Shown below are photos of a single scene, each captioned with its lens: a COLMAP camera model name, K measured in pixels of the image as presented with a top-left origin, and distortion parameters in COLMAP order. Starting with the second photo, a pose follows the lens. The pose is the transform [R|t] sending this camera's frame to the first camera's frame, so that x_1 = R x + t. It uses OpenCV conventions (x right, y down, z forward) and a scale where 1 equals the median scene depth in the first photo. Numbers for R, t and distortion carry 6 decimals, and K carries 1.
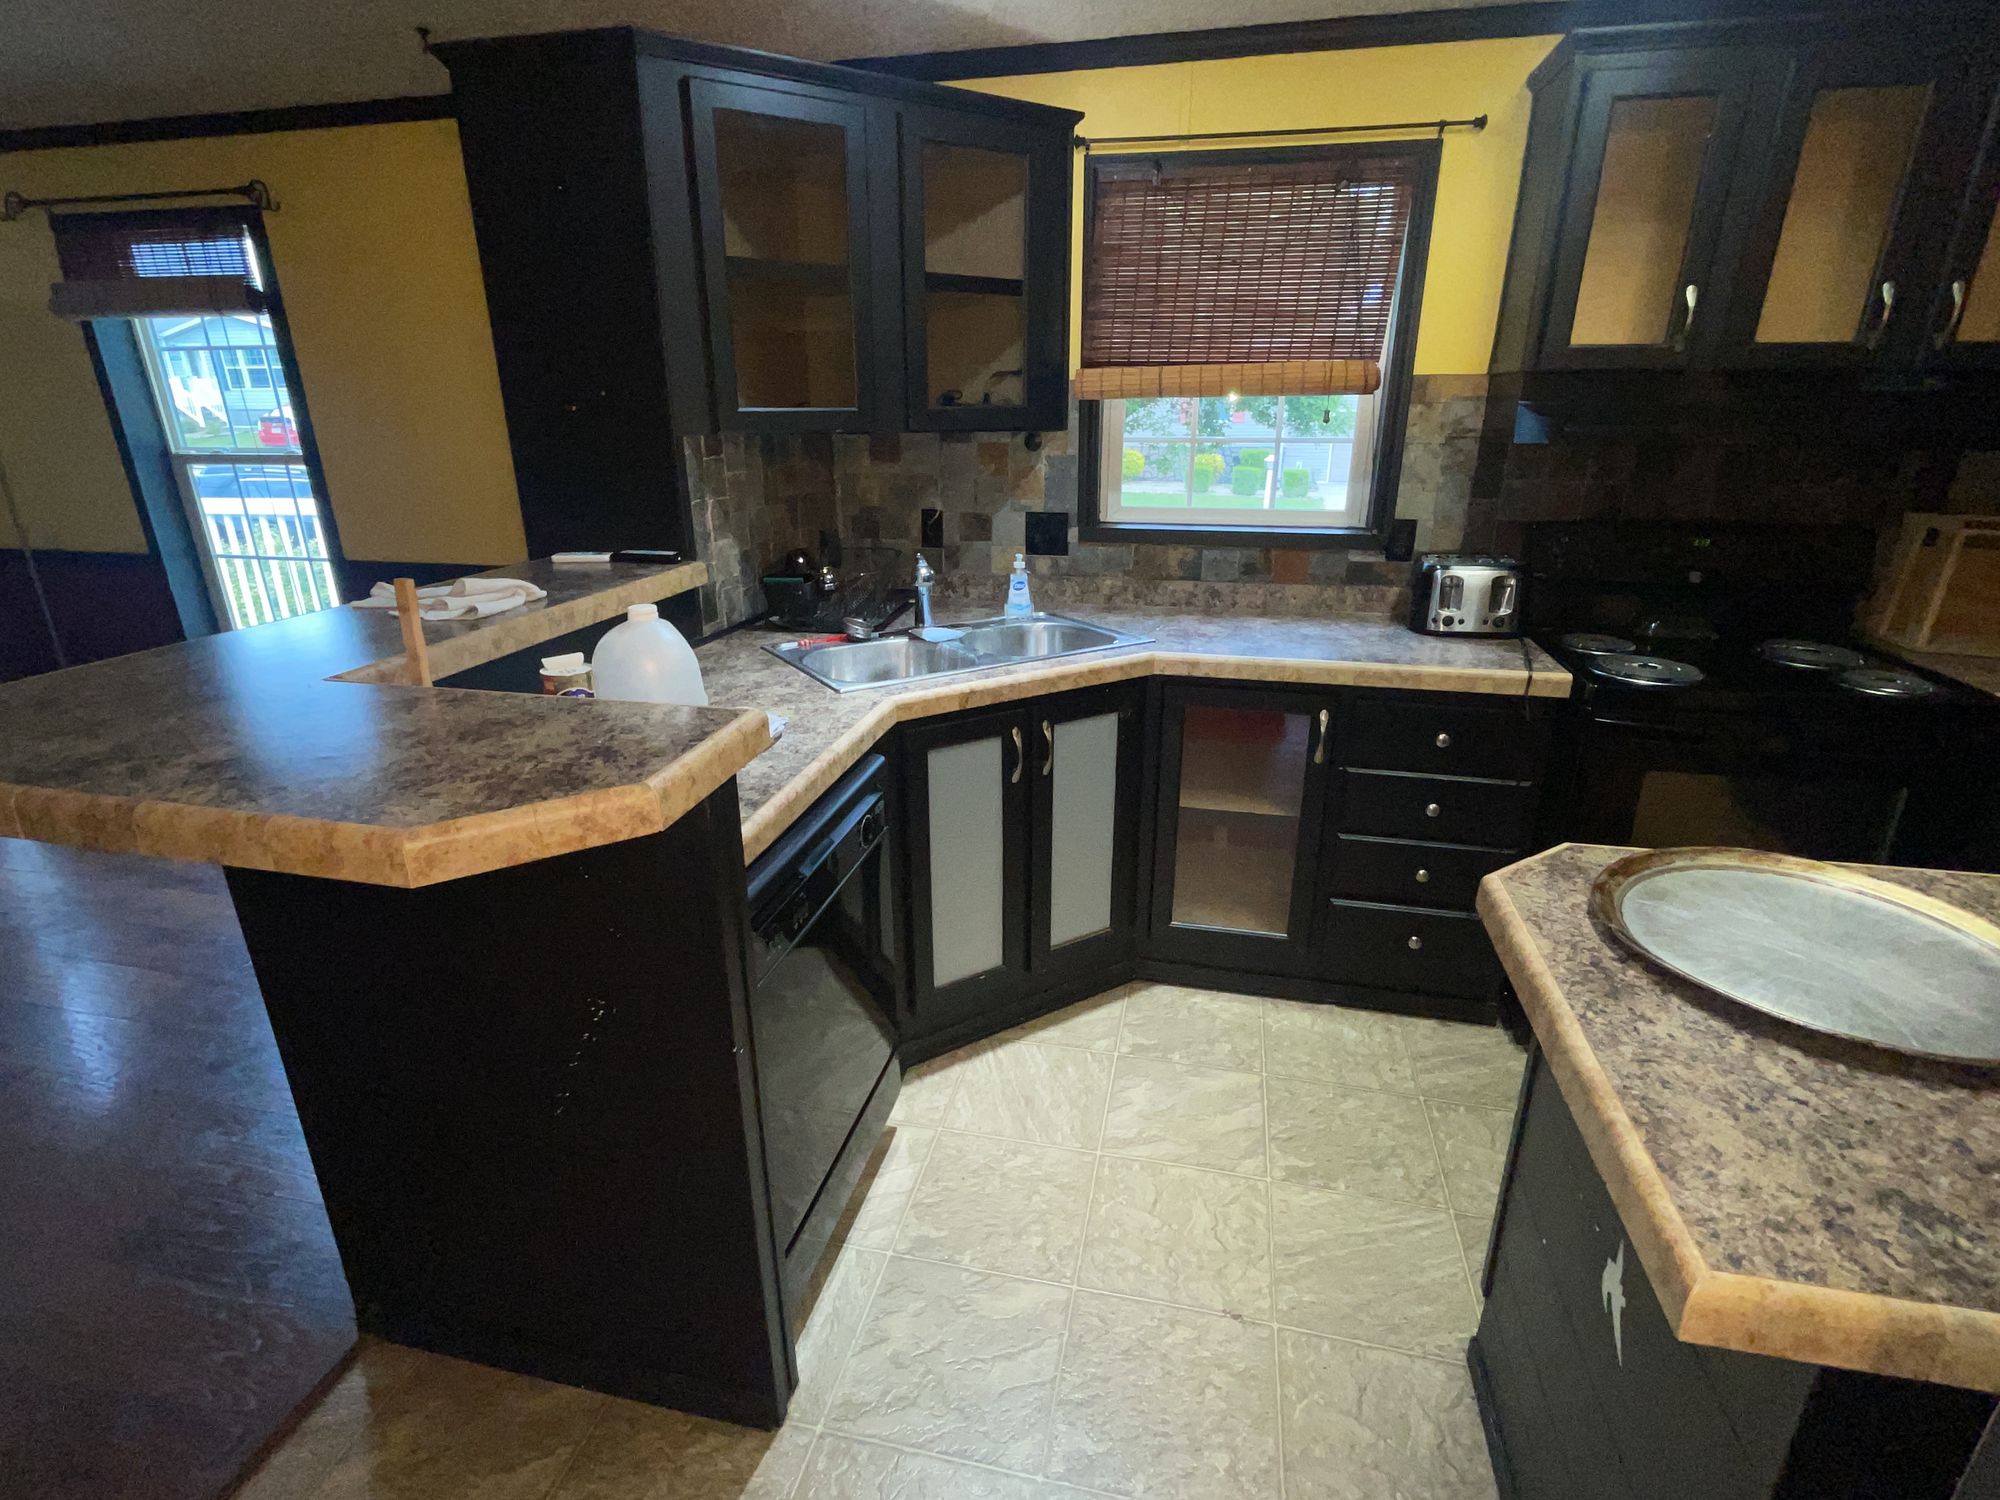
lens RADIAL K [[970.4, 0, 1007.3], [0, 970.4, 748.8], [0, 0, 1]] dist [0.000514, -0.001533]
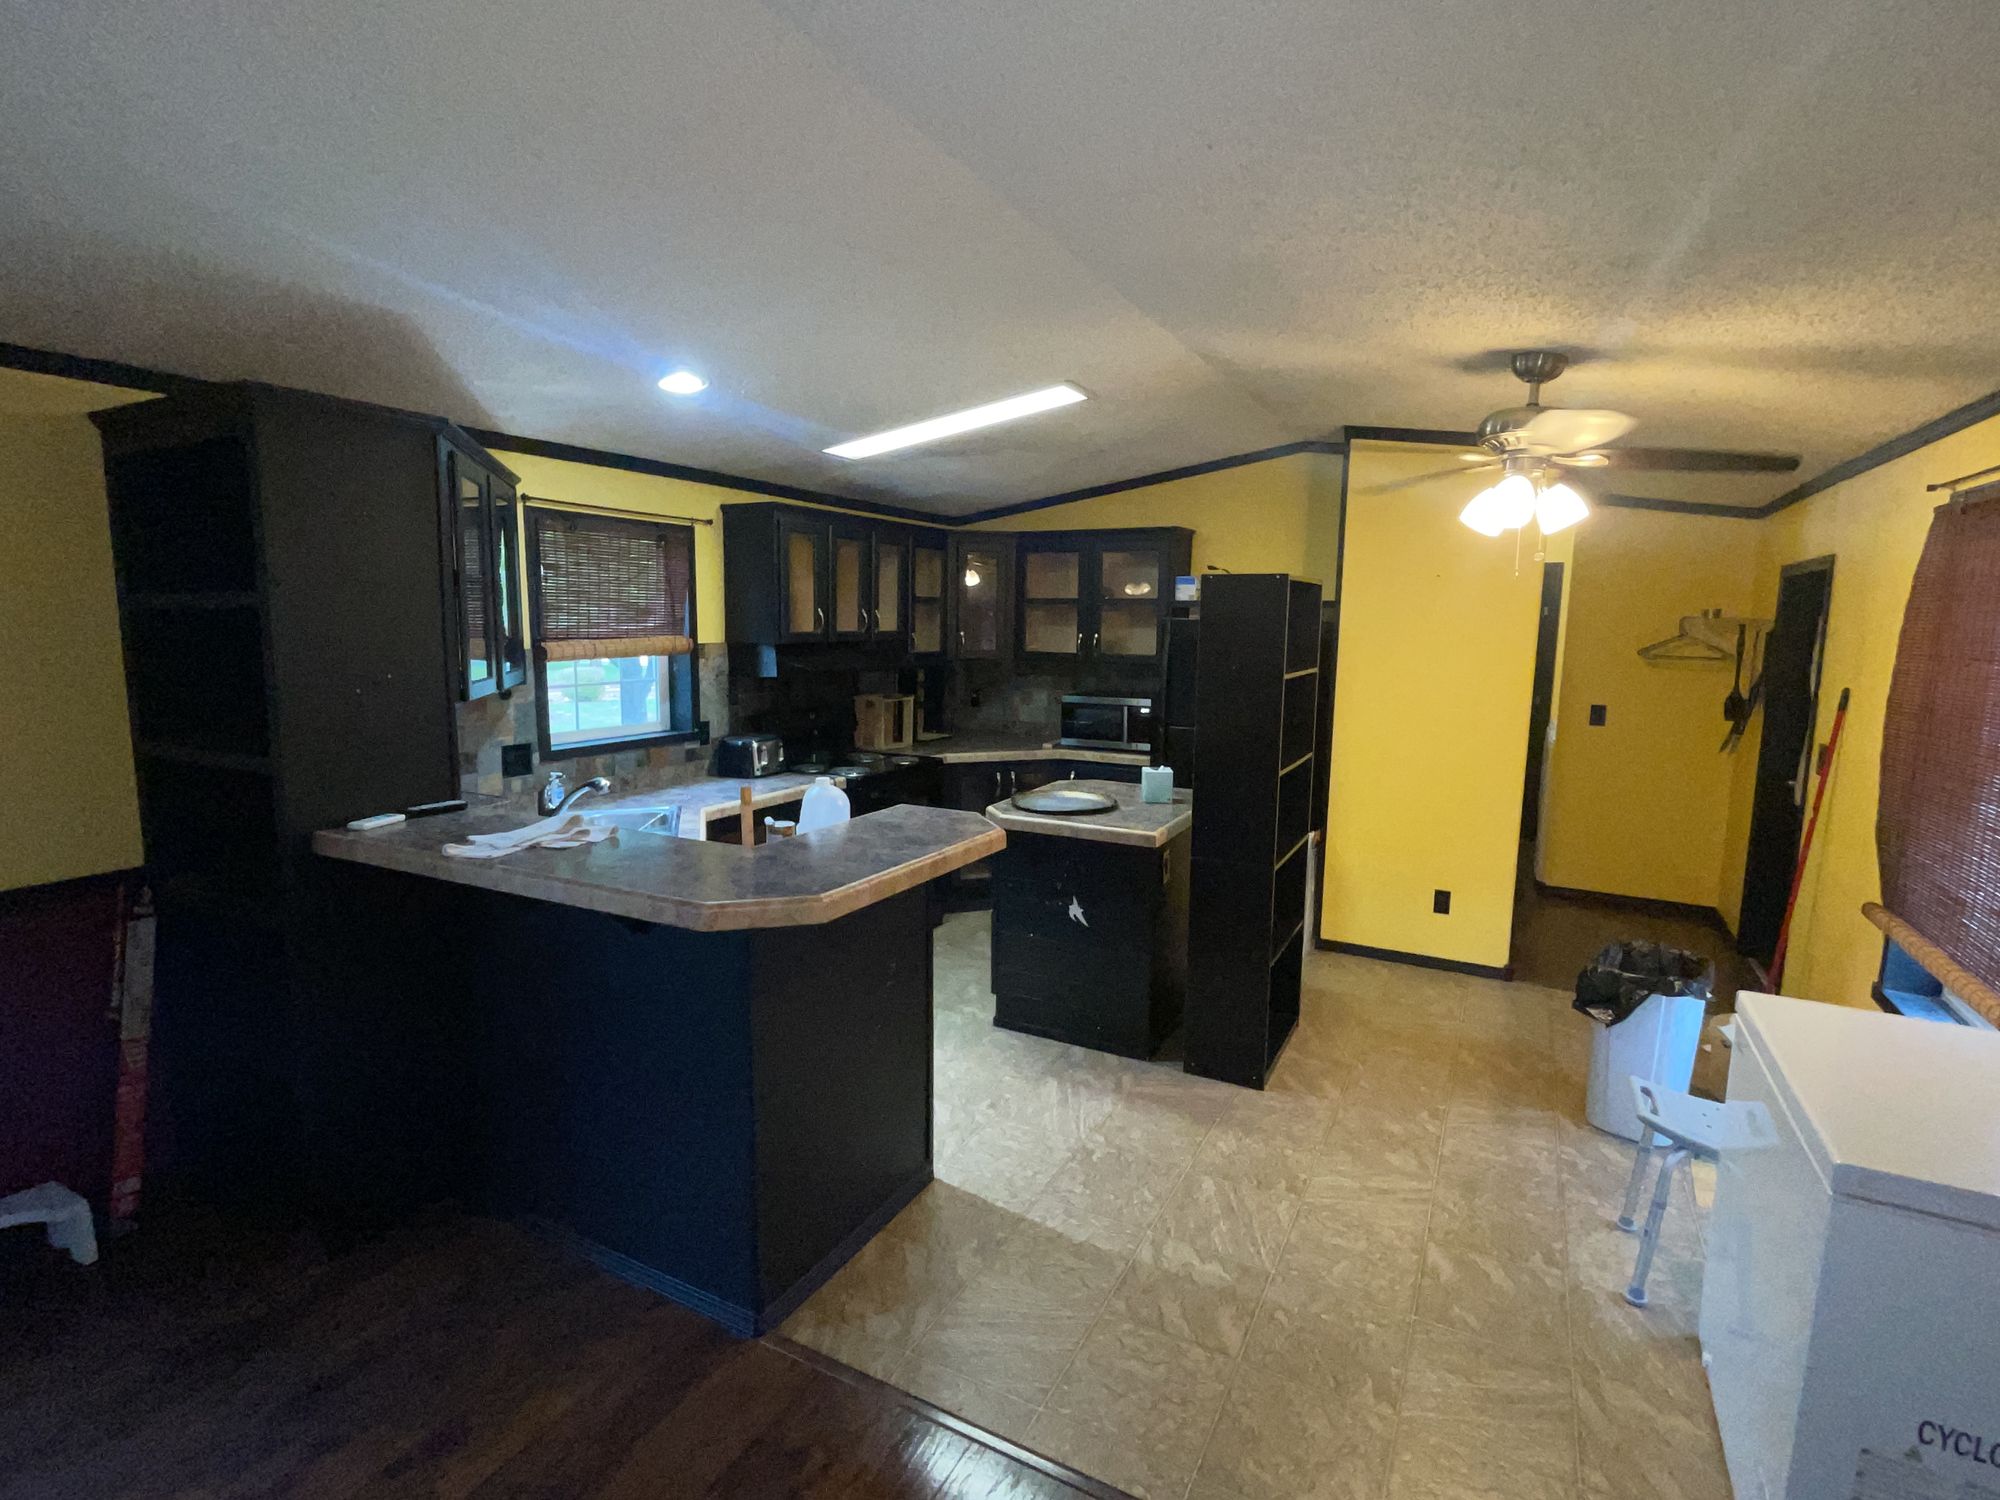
lens RADIAL K [[970.4, 0, 993.6], [0, 970.4, 748.6], [0, 0, 1]] dist [0.000514, -0.001533]
pose [[0.272244, -0.122209, 0.954436, -1.036333], [0.321270, 0.946526, 0.029557, -0.070680], [-0.907011, 0.298585, 0.296948, 0.029764]]
